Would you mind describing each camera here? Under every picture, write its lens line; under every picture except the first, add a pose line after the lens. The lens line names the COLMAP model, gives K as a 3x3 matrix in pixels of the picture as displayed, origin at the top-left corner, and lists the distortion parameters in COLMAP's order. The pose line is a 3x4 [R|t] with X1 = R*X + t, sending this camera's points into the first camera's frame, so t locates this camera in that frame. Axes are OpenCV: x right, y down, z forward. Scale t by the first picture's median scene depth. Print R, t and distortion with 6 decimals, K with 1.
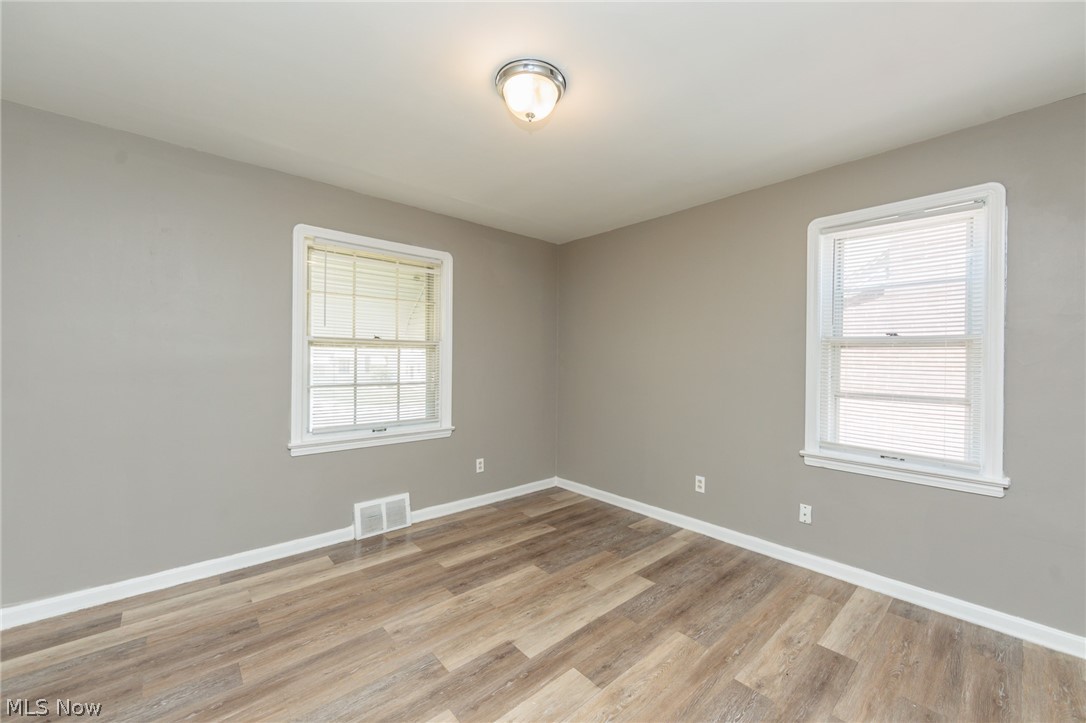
lens RADIAL K [[429.5, 0, 547.1], [0, 429.5, 361.1], [0, 0, 1]] dist [-0.004985, 0.000261]
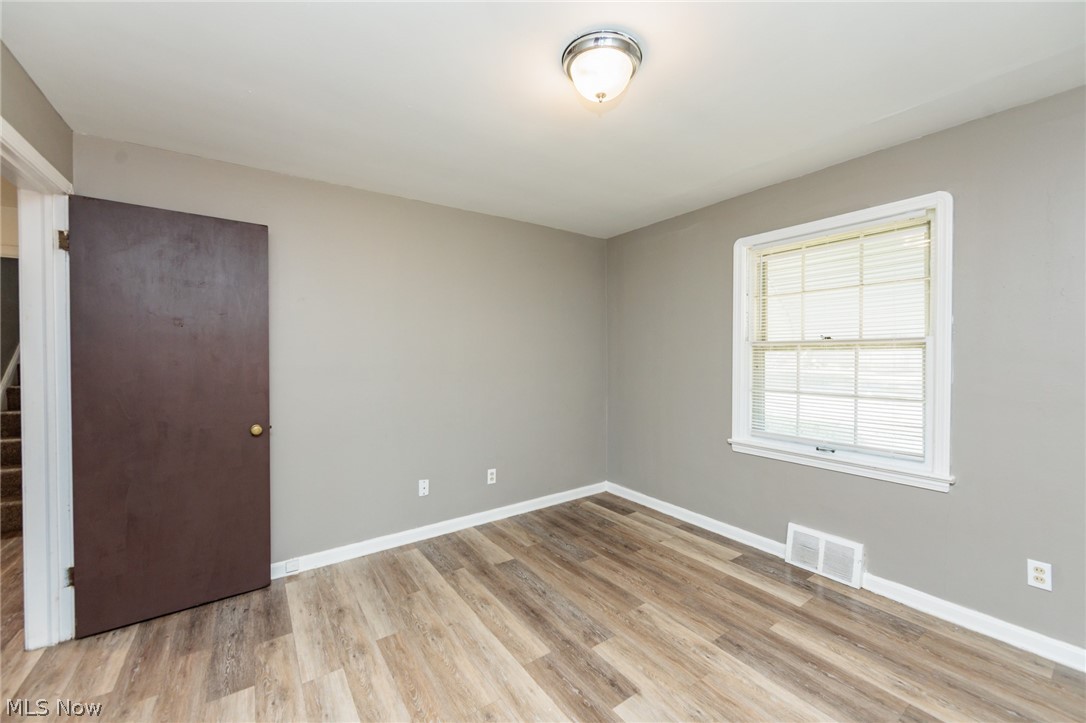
lens RADIAL K [[429.5, 0, 548.0], [0, 429.5, 362.5], [0, 0, 1]] dist [-0.004985, 0.000261]
pose [[-0.129832, 0.008640, -0.991498, 0.653175], [-0.001436, 0.999959, 0.008902, -0.019063], [0.991535, 0.002580, -0.129815, 0.762117]]
